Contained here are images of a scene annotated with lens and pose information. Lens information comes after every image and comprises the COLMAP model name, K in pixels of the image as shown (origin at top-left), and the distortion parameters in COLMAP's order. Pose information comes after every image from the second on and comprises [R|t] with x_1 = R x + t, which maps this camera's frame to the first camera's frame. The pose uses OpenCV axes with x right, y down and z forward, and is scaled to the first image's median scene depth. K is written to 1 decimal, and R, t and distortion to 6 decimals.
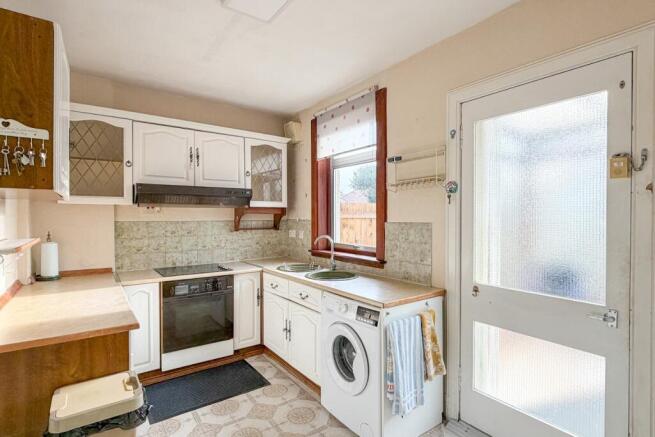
lens RADIAL K [[334.3, 0, 328.3], [0, 334.3, 217.4], [0, 0, 1]] dist [0.010788, 0.001027]
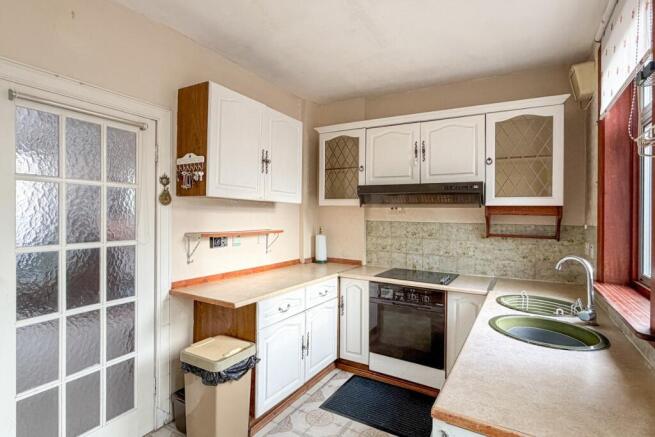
lens RADIAL K [[334.3, 0, 327.7], [0, 334.3, 216.3], [0, 0, 1]] dist [0.010788, 0.001027]
pose [[0.403518, 0.012245, -0.914890, 0.327890], [-0.019752, 0.999794, 0.004670, -0.005198], [0.914758, 0.016187, 0.403677, 0.406927]]
